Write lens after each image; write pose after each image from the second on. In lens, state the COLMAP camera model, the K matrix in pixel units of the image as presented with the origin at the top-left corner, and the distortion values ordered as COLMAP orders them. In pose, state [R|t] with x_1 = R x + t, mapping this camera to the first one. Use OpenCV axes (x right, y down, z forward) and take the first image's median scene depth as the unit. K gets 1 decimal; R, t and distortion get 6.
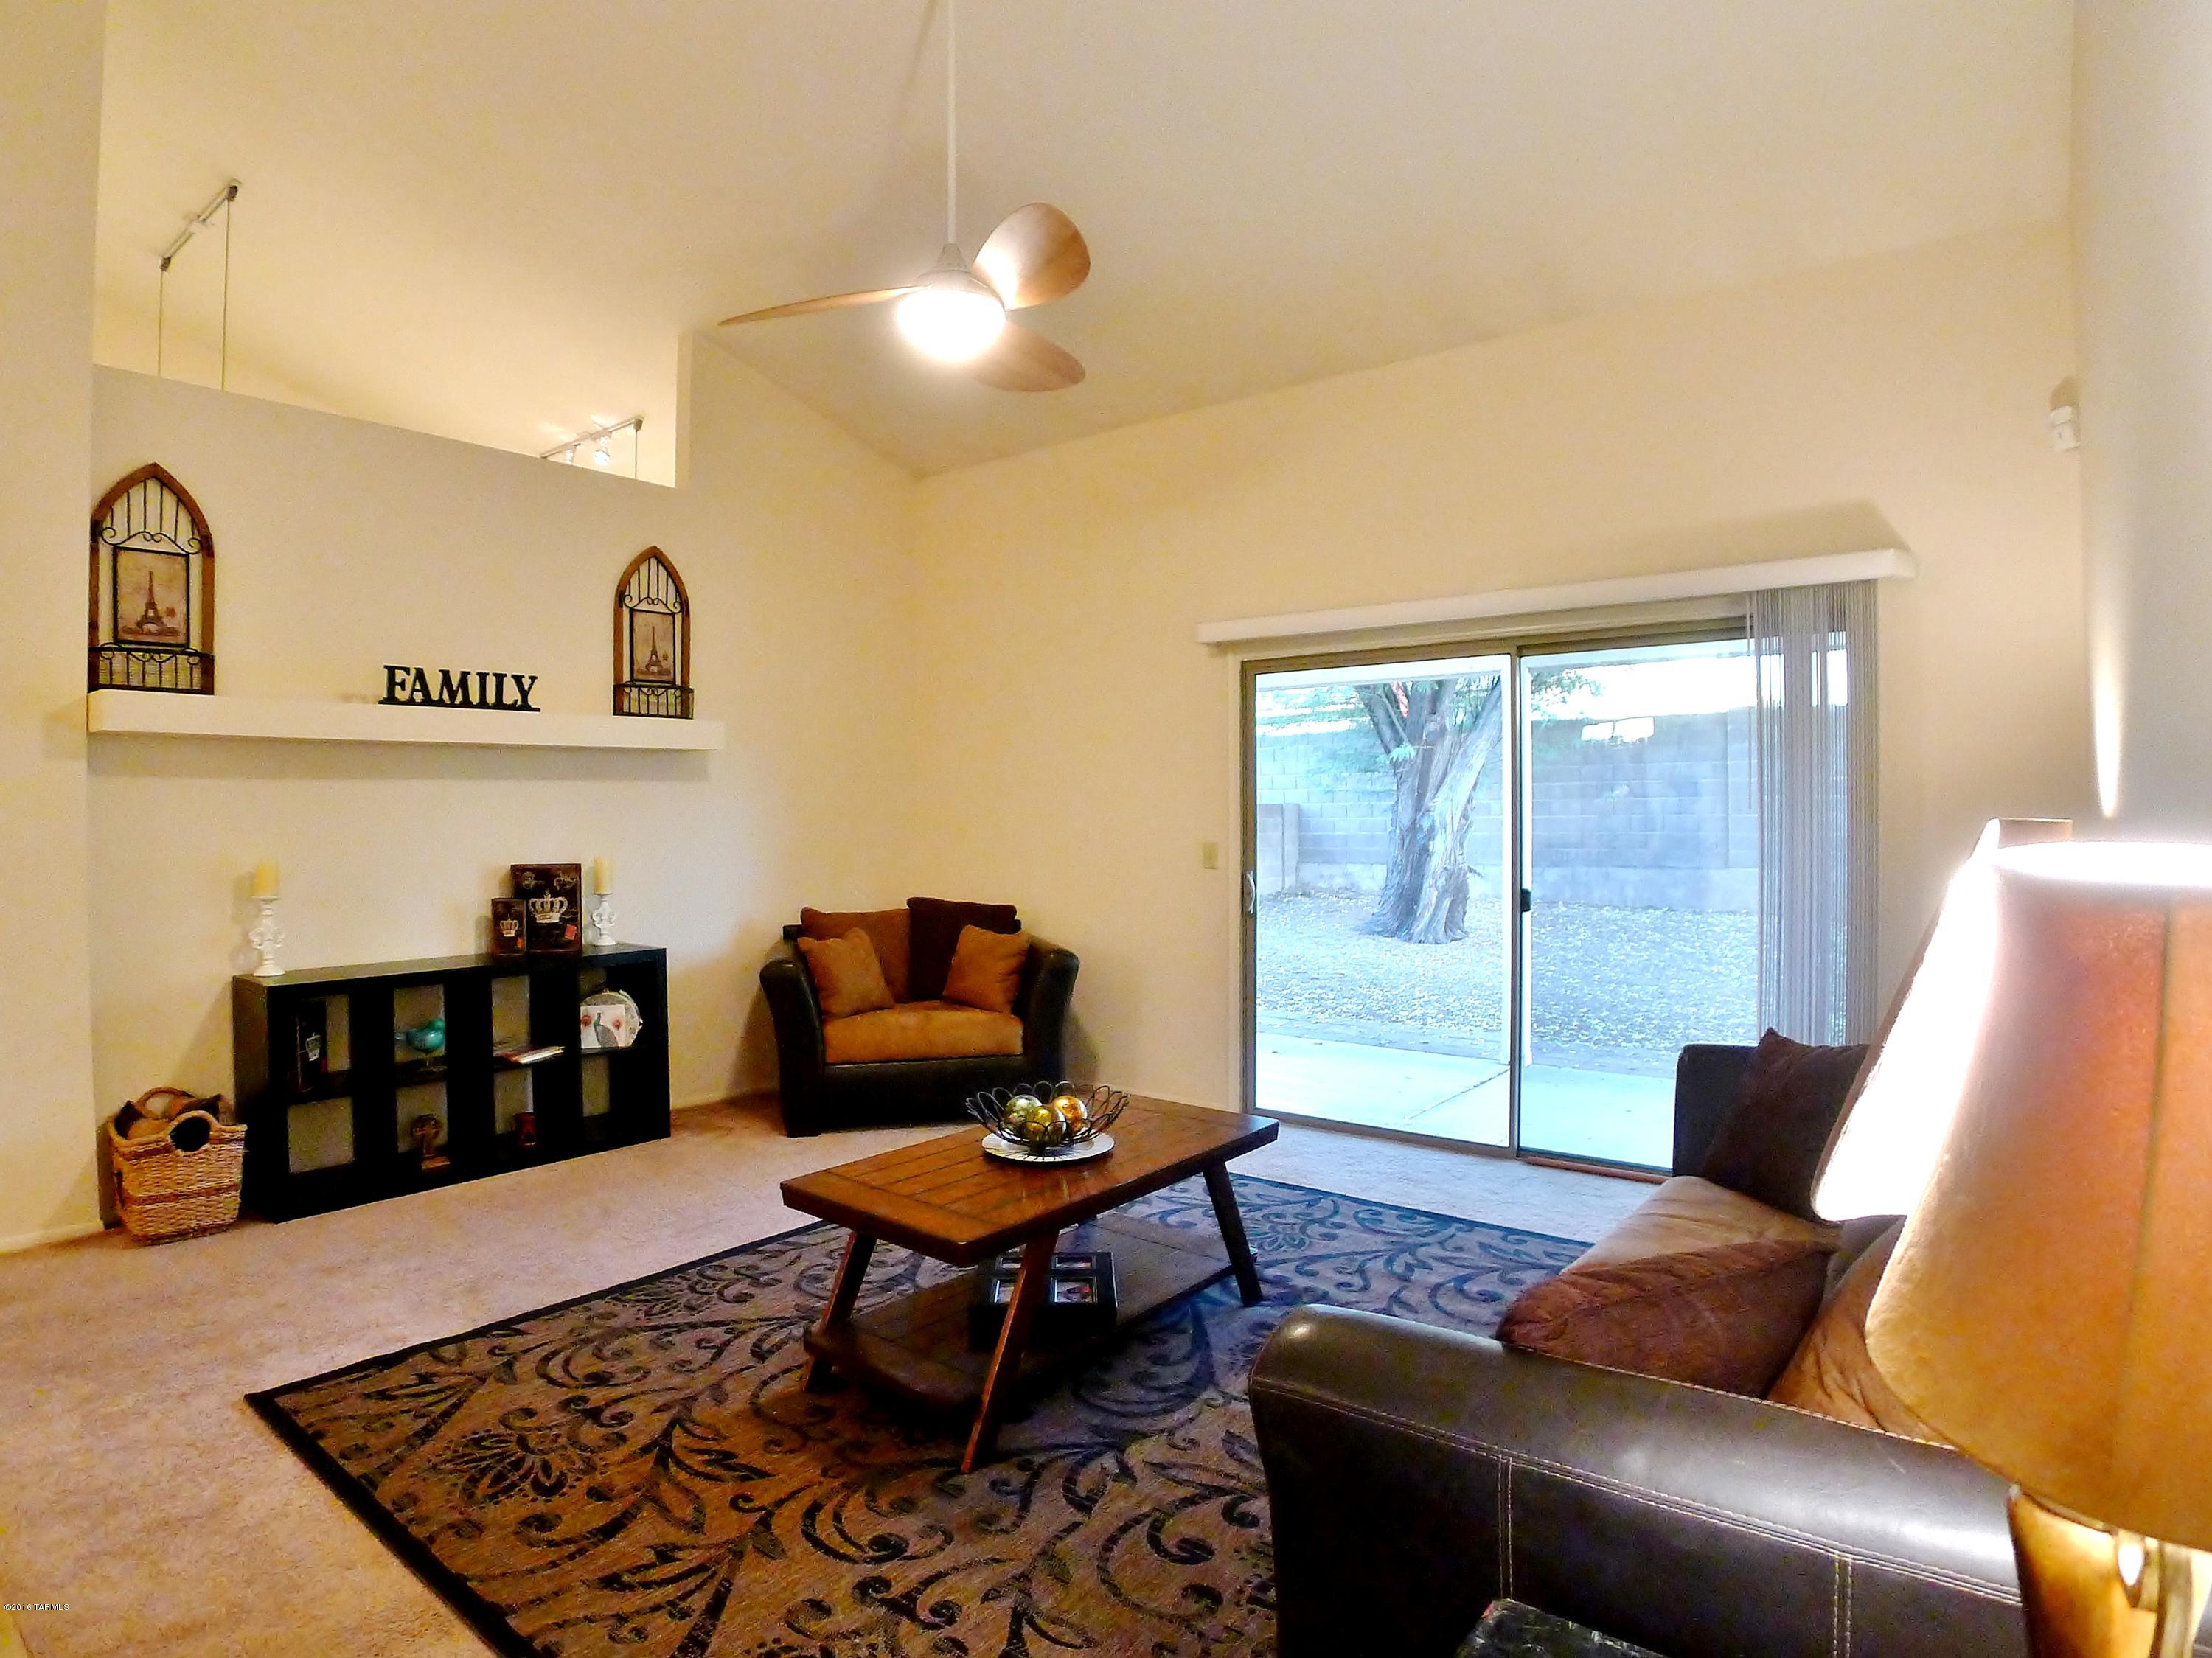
lens RADIAL K [[1203.5, 0, 1090.6], [0, 1203.5, 821.4], [0, 0, 1]] dist [-0.109479, 0.033417]
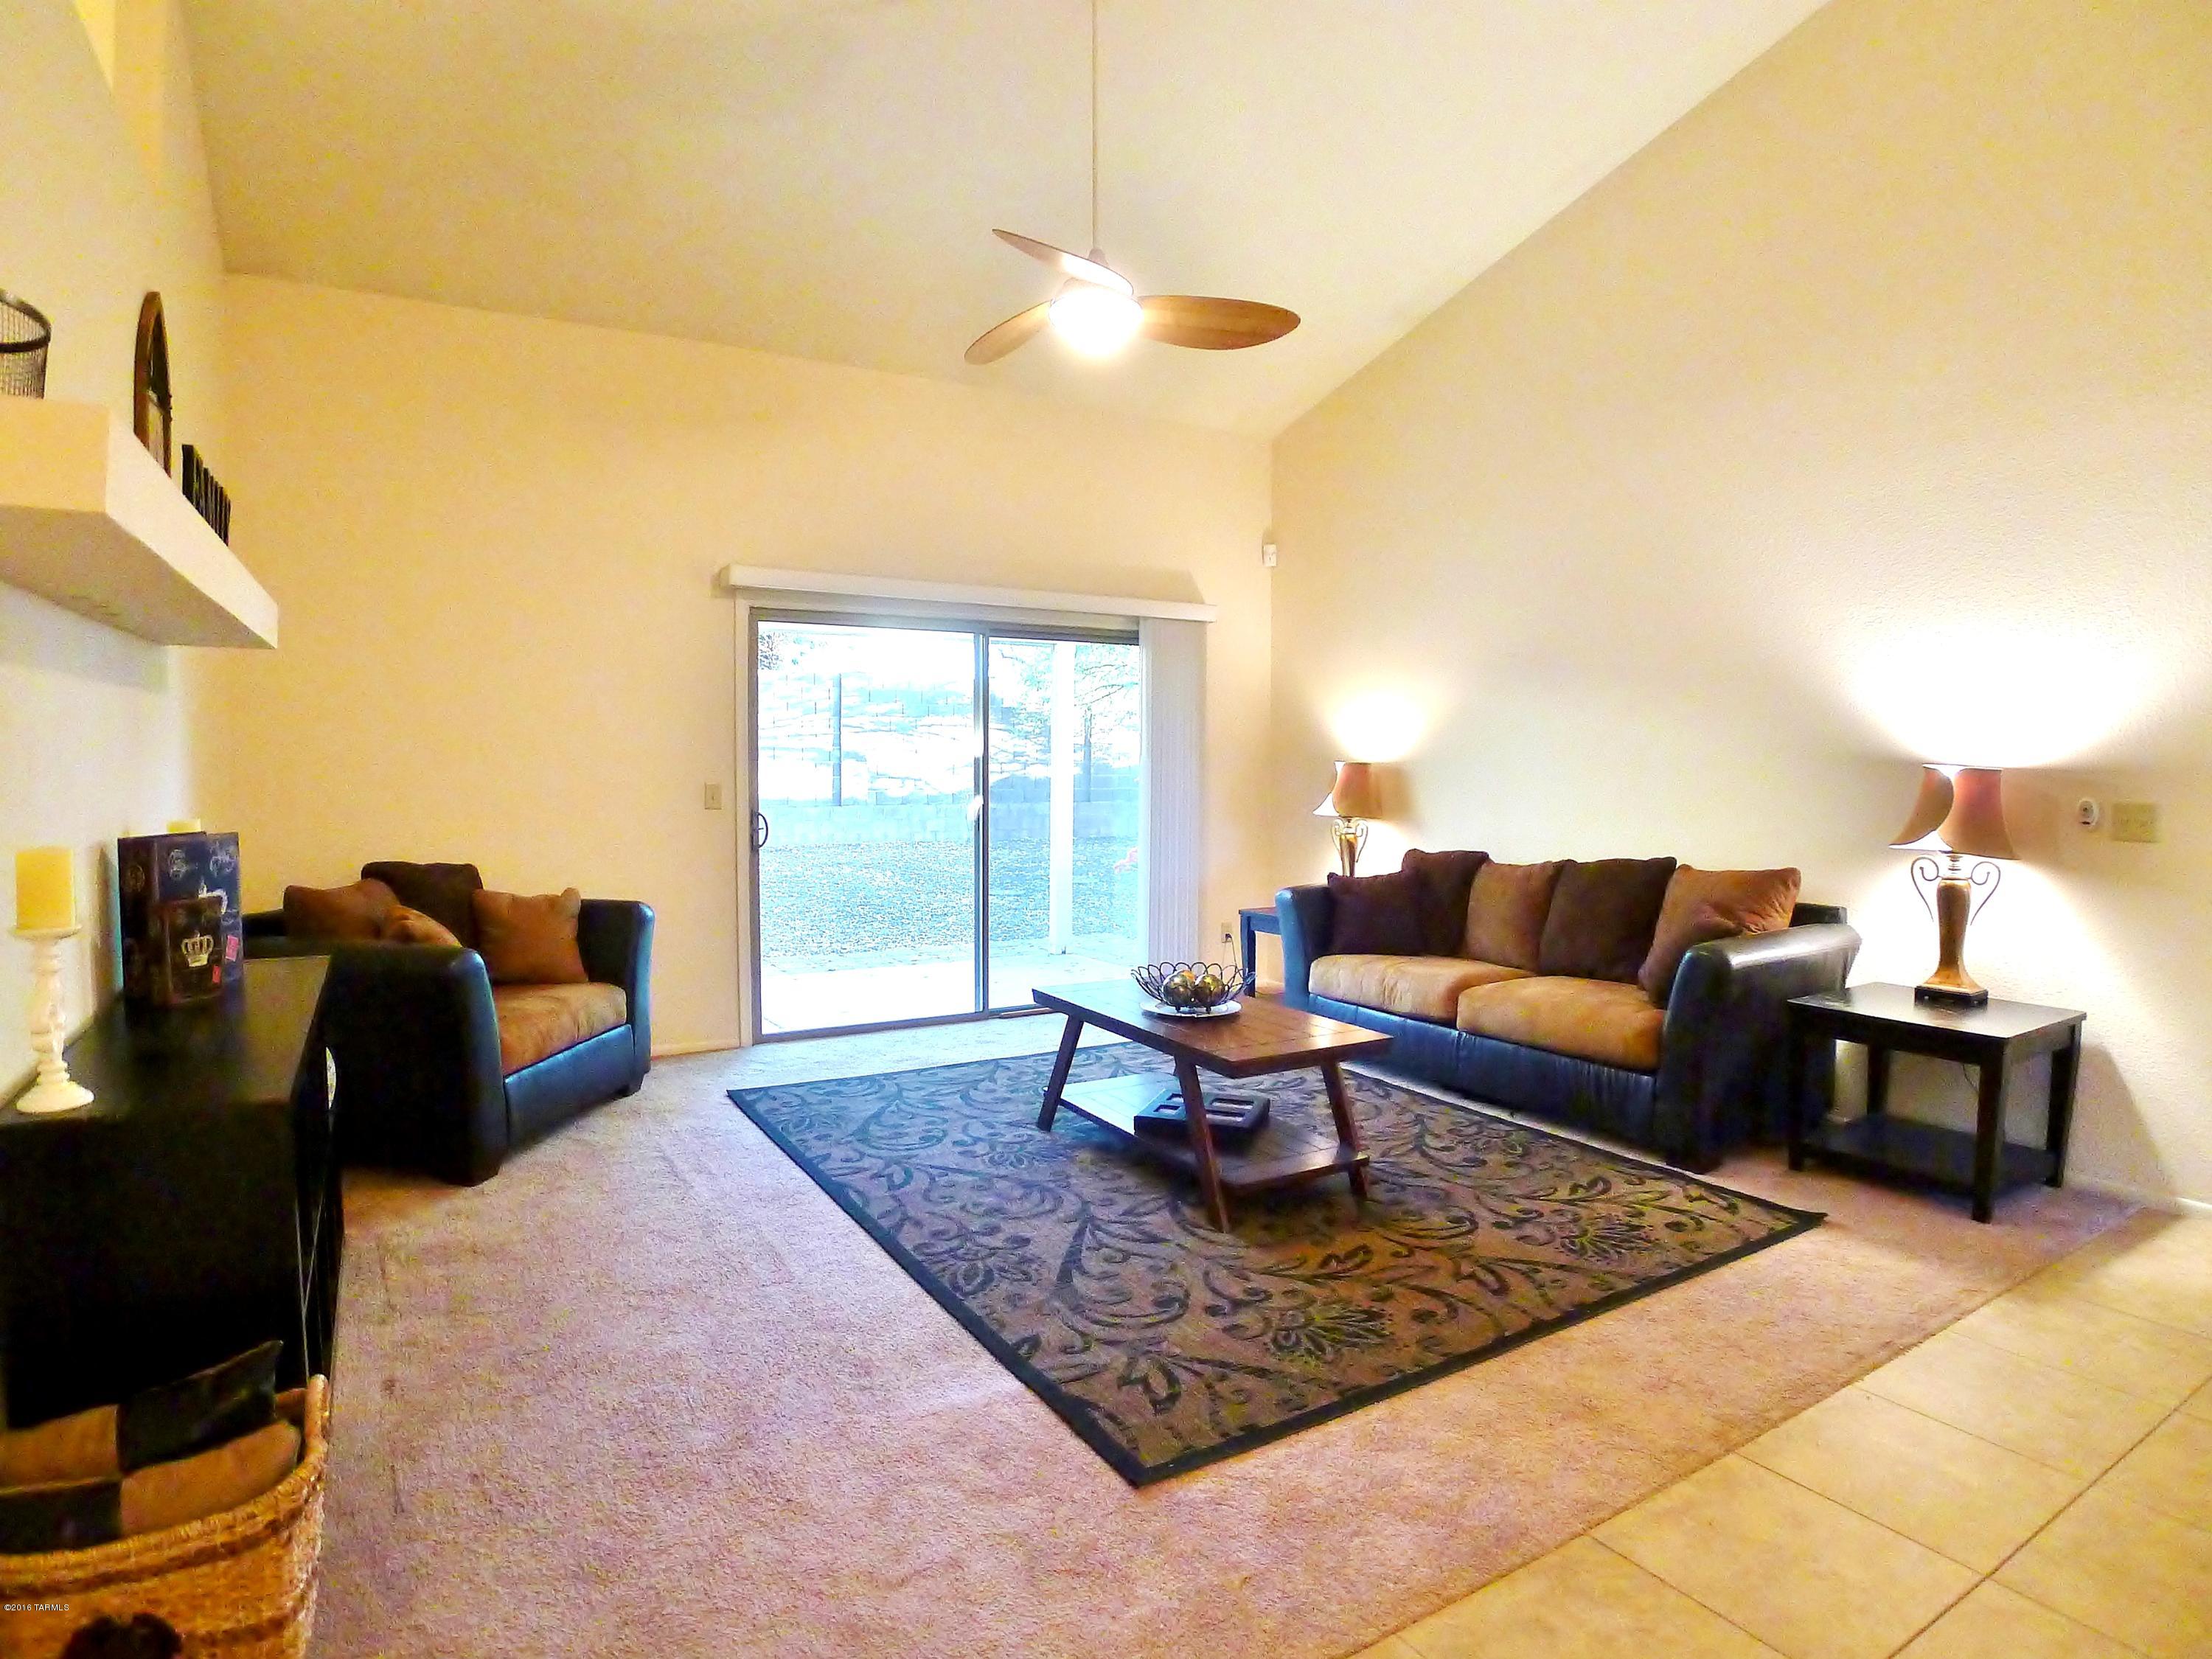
lens RADIAL K [[1203.6, 0, 1090.6], [0, 1203.6, 821.9], [0, 0, 1]] dist [-0.109479, 0.033417]
pose [[0.354921, -0.040484, 0.934019, -0.983982], [-0.001570, 0.999035, 0.043899, 0.007958], [-0.934895, -0.017047, 0.354515, 0.488345]]
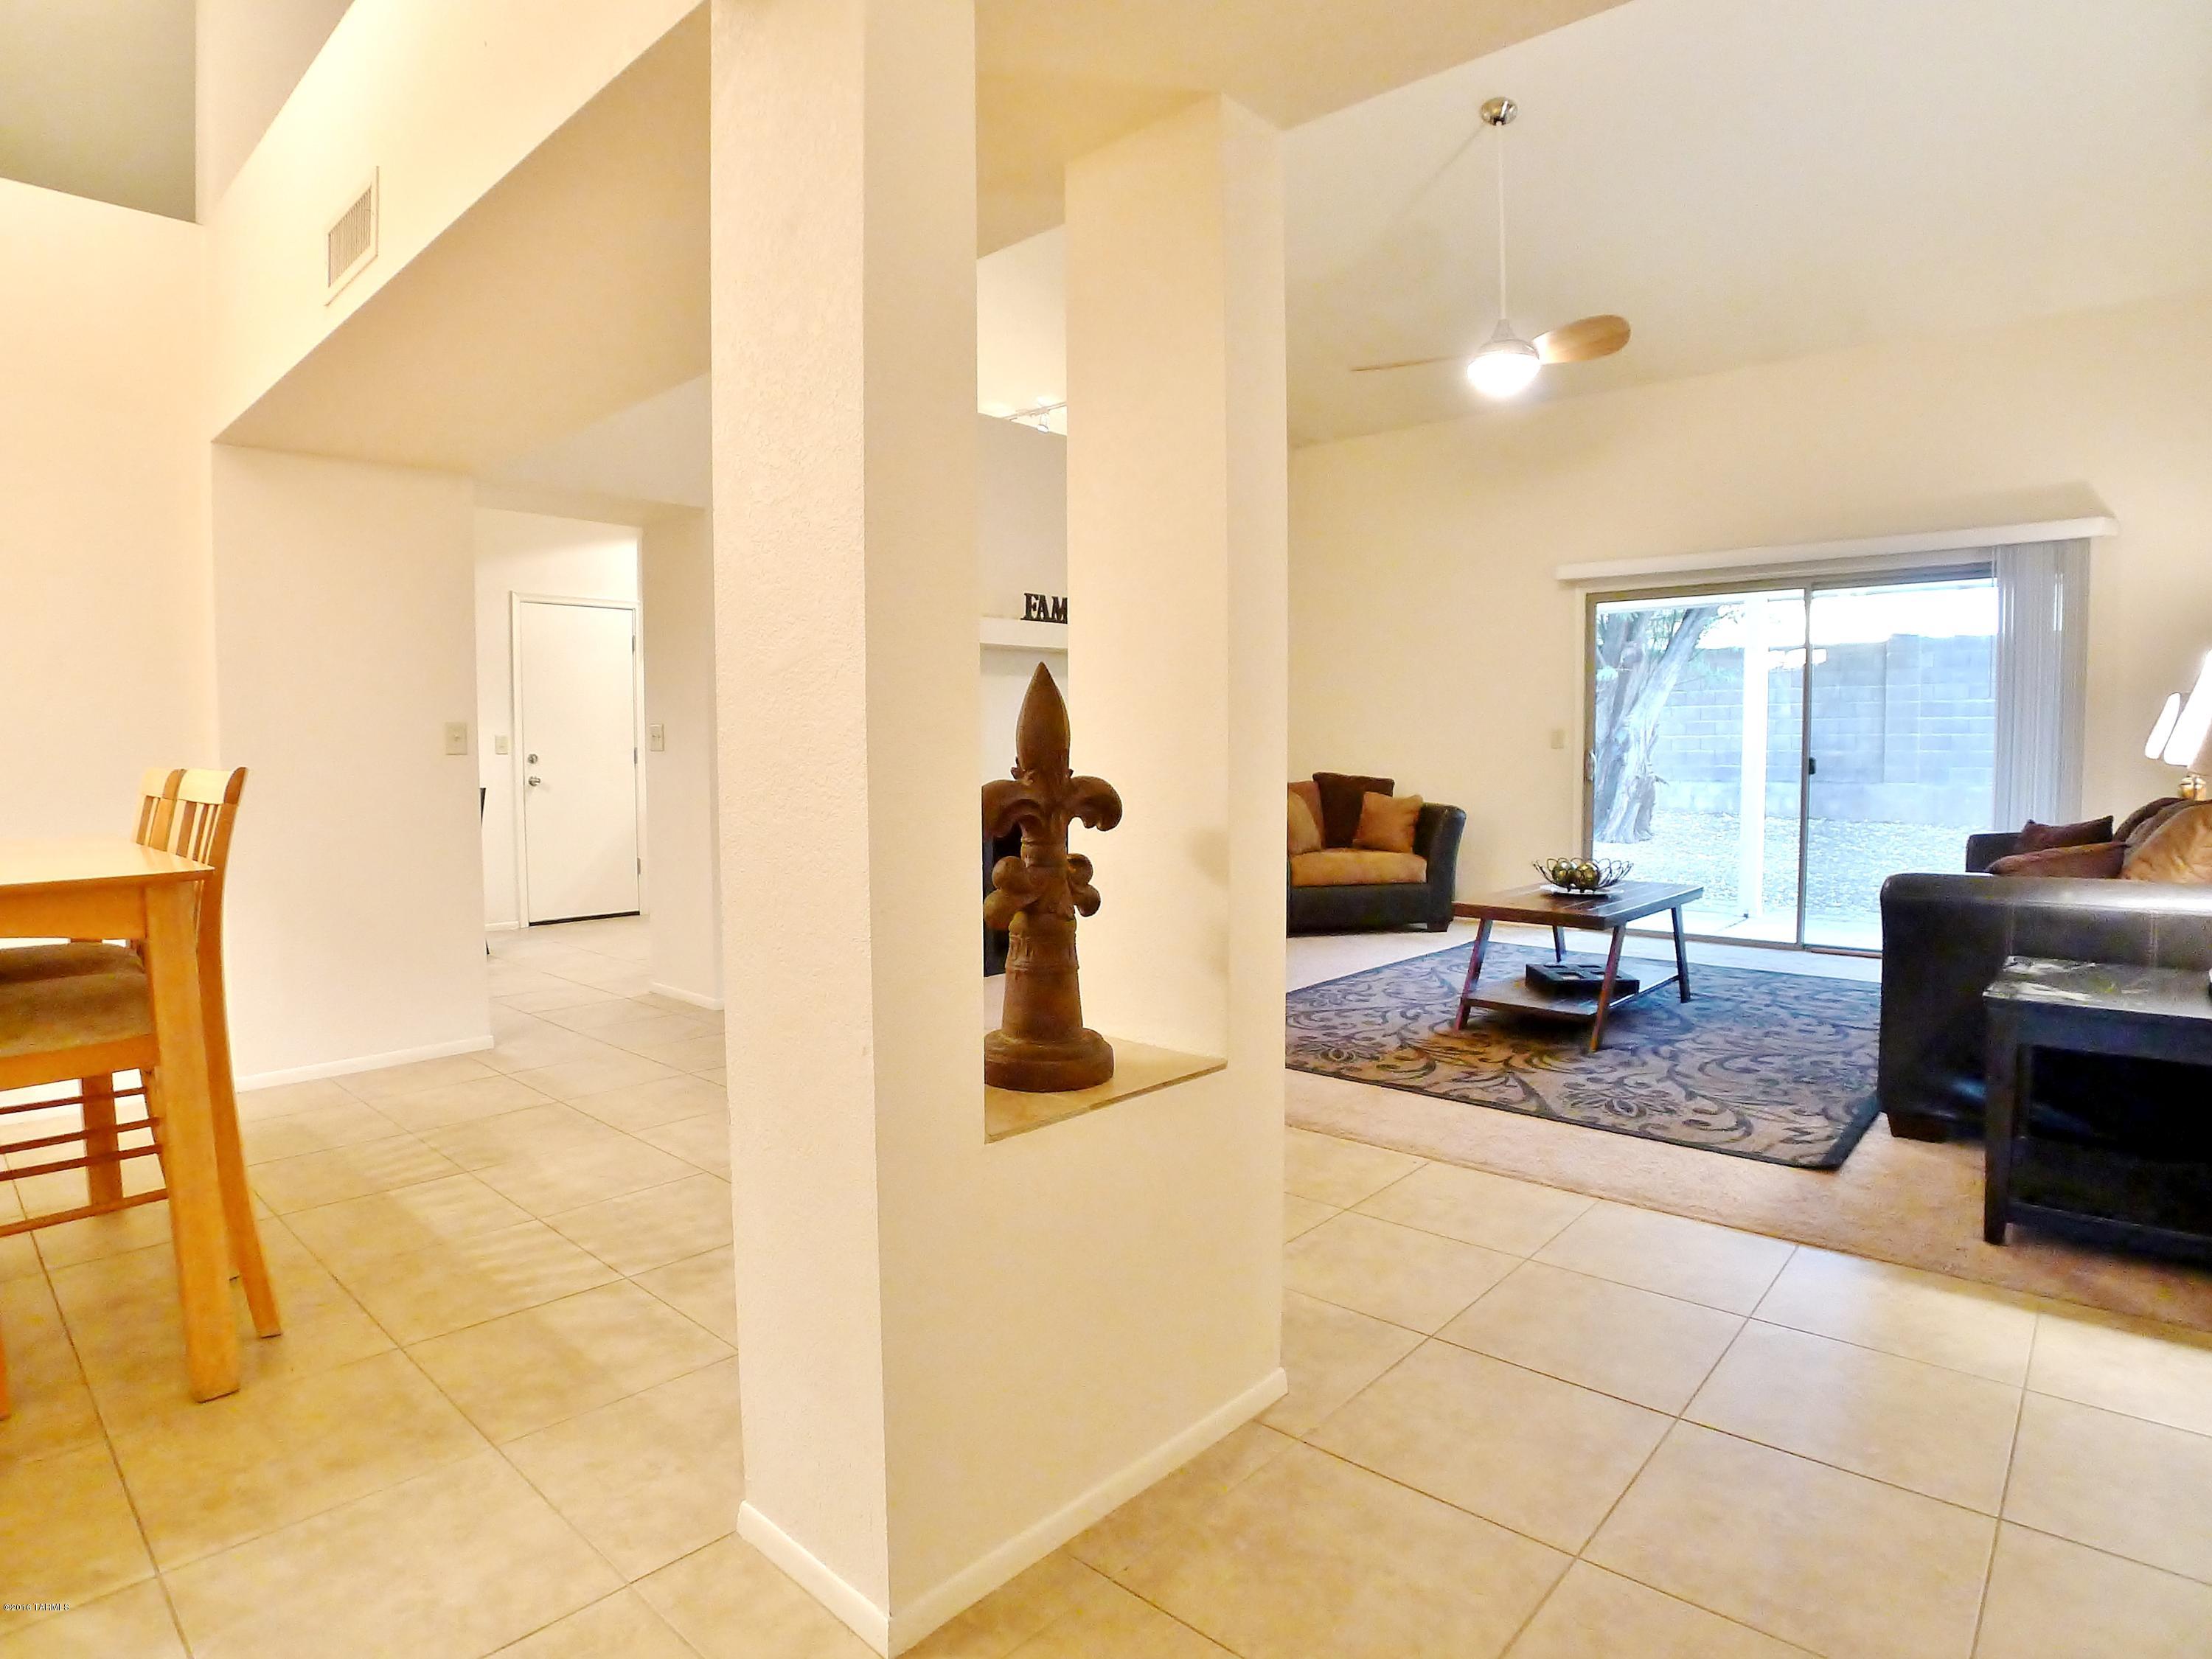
lens RADIAL K [[1203.6, 0, 1090.6], [0, 1203.6, 821.9], [0, 0, 1]] dist [-0.109479, 0.033417]
pose [[0.997441, 0.004918, -0.071323, -0.448741], [-0.000996, 0.998490, 0.054921, 0.067281], [0.071485, -0.054709, 0.995940, -0.493756]]
